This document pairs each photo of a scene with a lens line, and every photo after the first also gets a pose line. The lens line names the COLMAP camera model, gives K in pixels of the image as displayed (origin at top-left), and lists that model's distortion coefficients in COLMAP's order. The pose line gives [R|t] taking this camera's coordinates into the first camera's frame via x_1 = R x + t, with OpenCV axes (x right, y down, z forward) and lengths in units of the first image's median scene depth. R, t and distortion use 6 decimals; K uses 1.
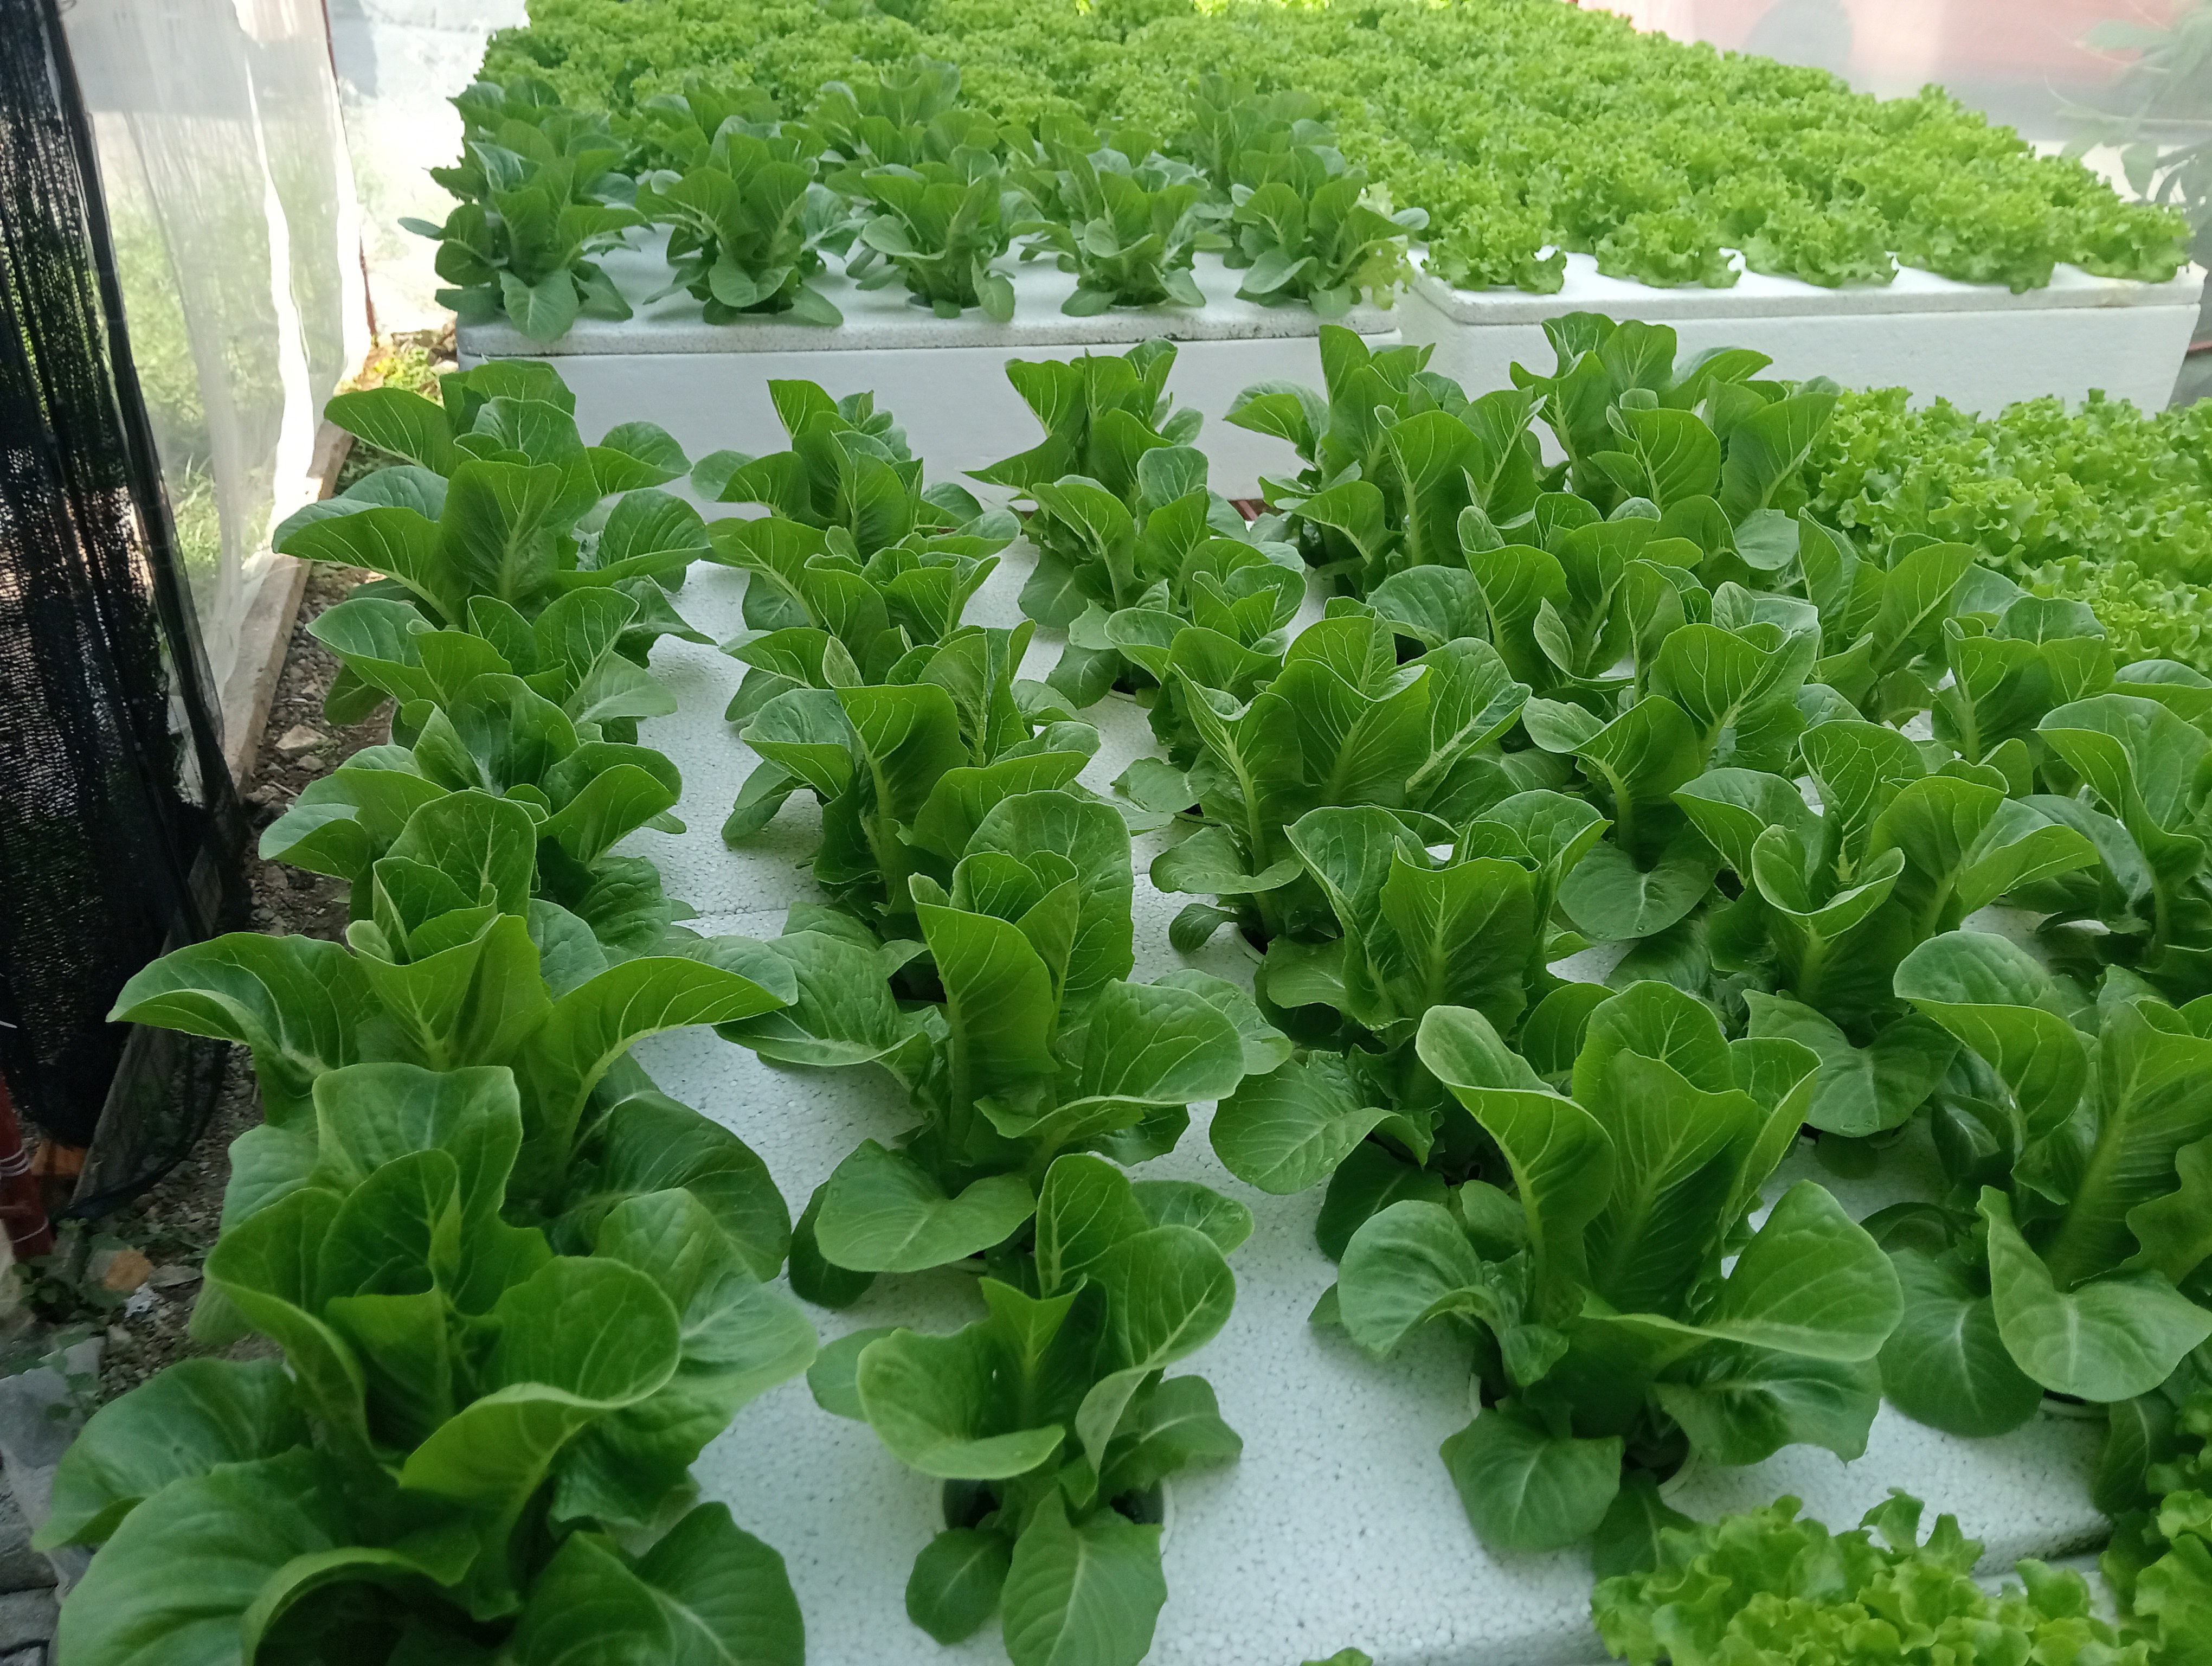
lens RADIAL K [[1828.2, 0, 1106.0], [0, 1828.2, 833.0], [0, 0, 1]] dist [0.150021, -0.265299]
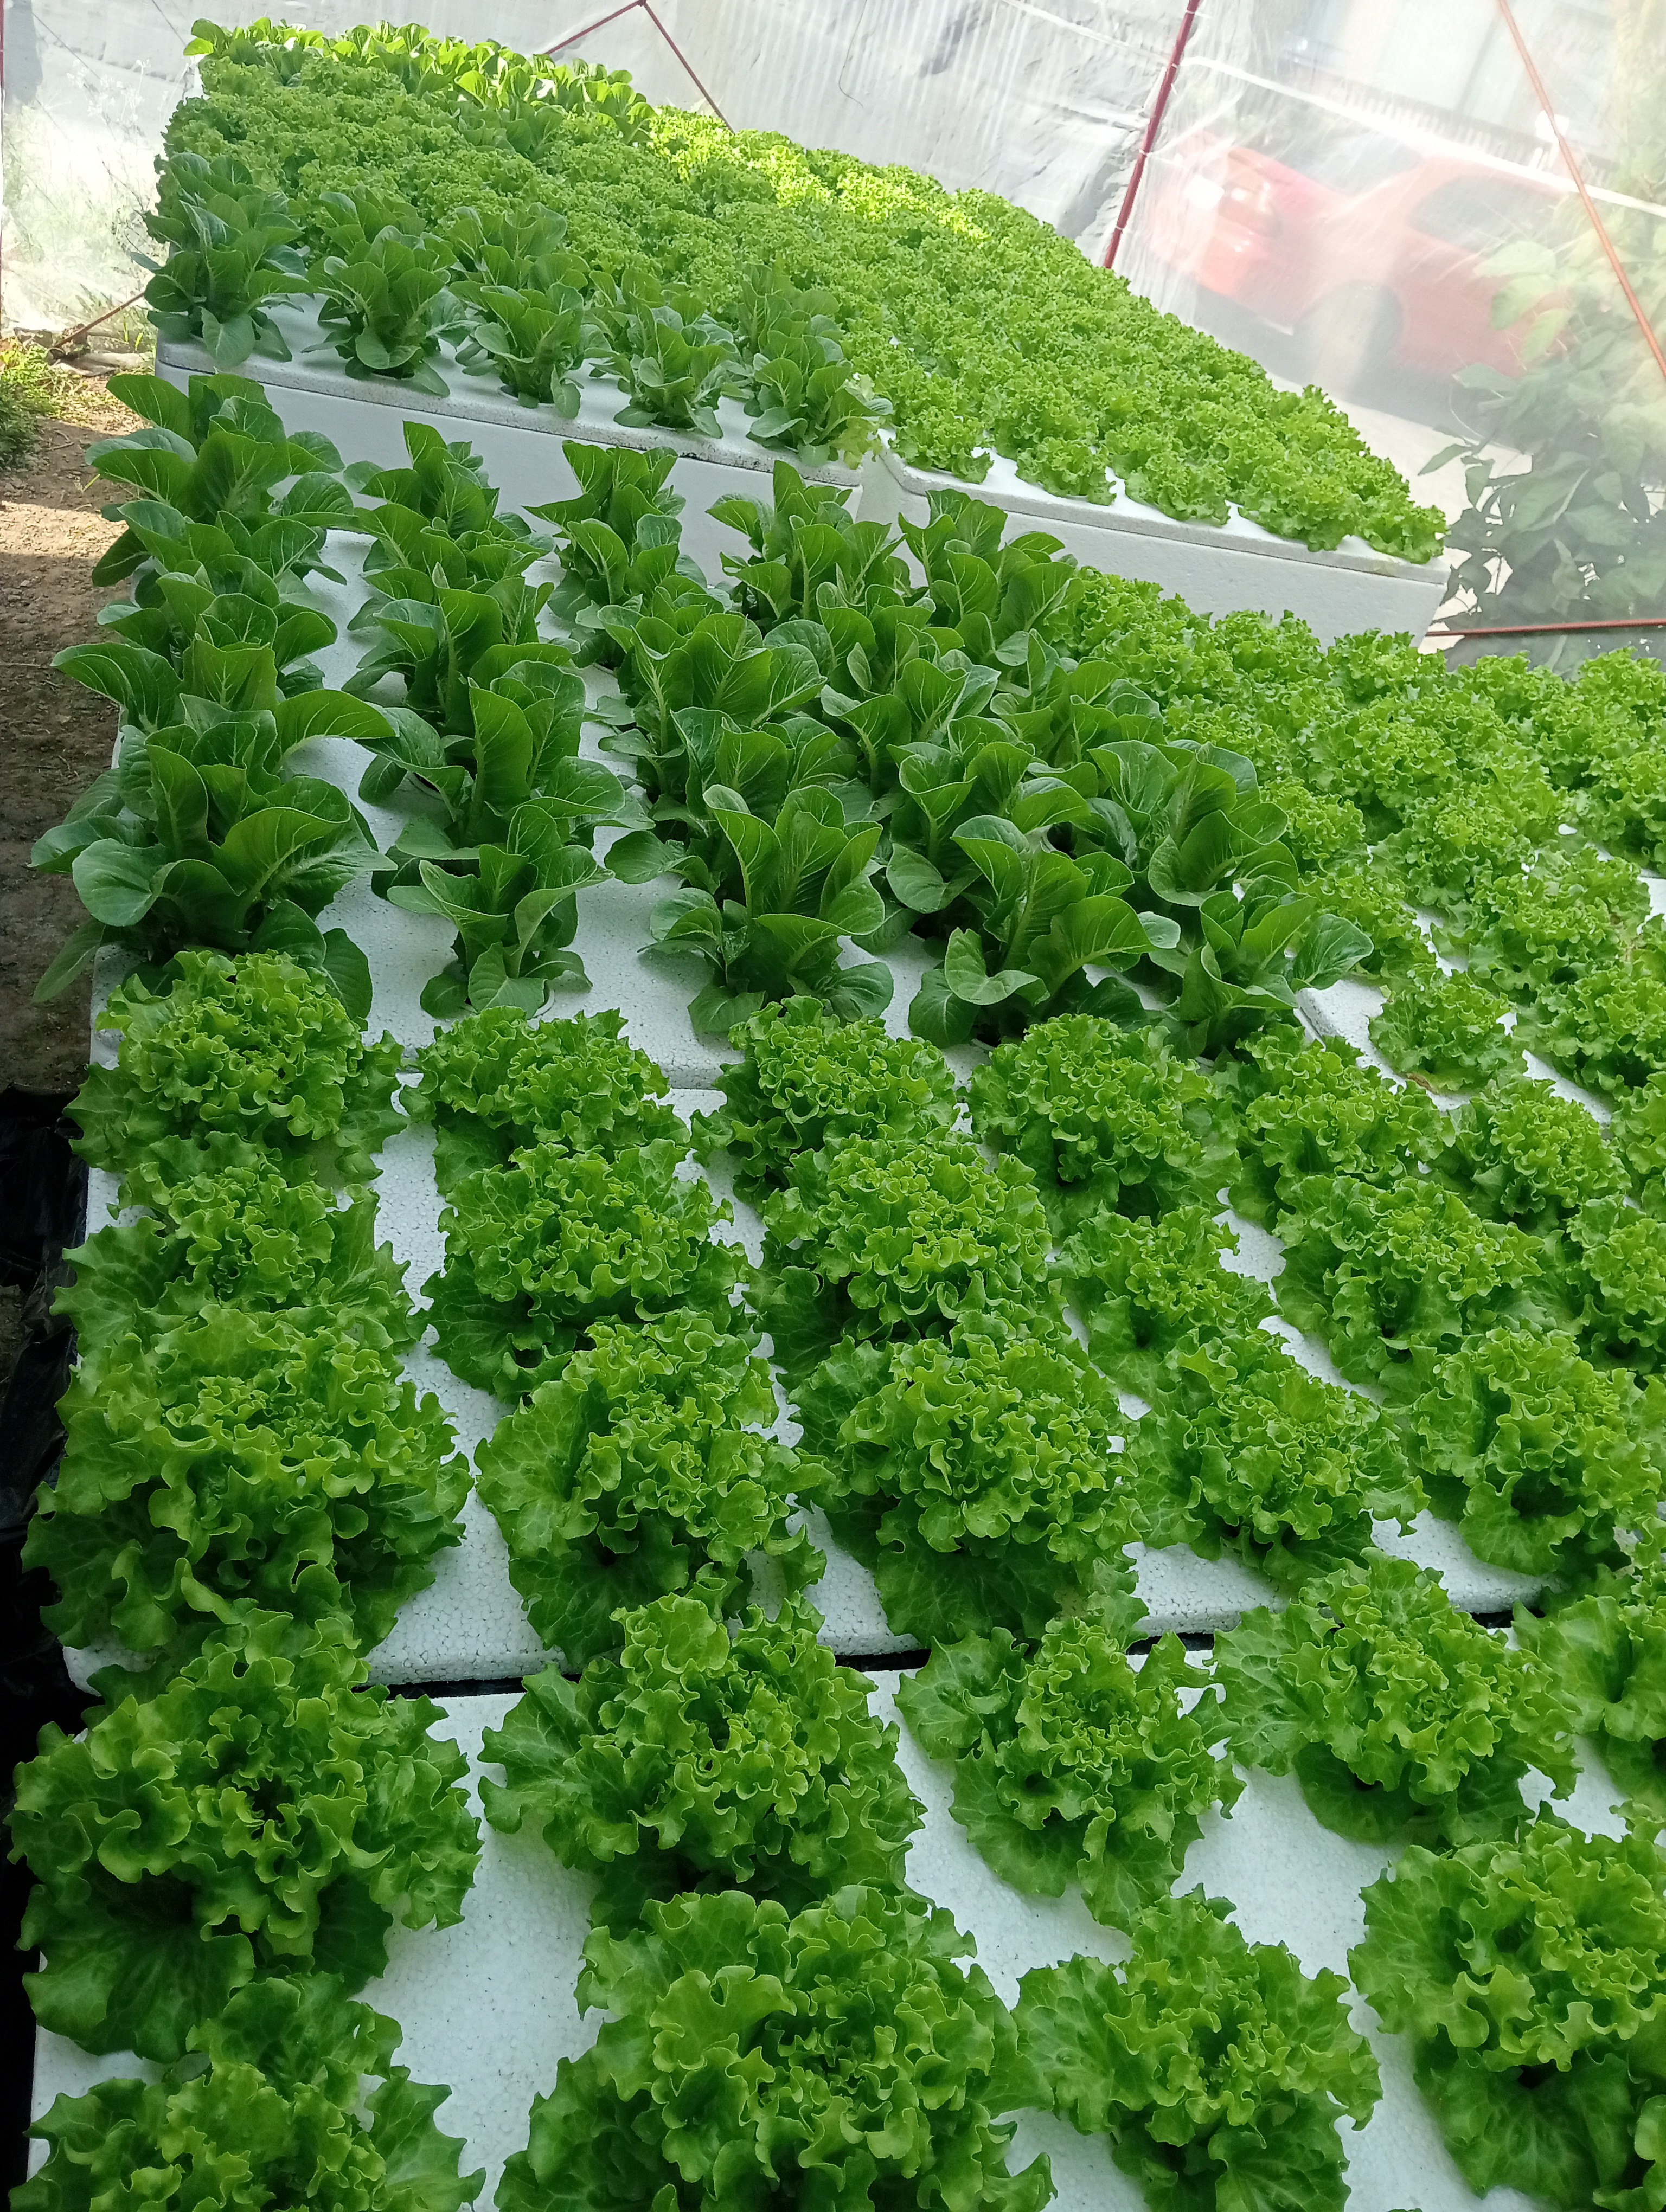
lens RADIAL K [[1983.8, 0, 833.0], [0, 1983.8, 1106.0], [0, 0, 1]] dist [0.075770, -0.105969]
pose [[0.980351, 0.157842, 0.118314, 0.037657], [-0.161960, 0.986456, 0.025971, 0.141224], [-0.112612, -0.044622, 0.992637, -0.467174]]
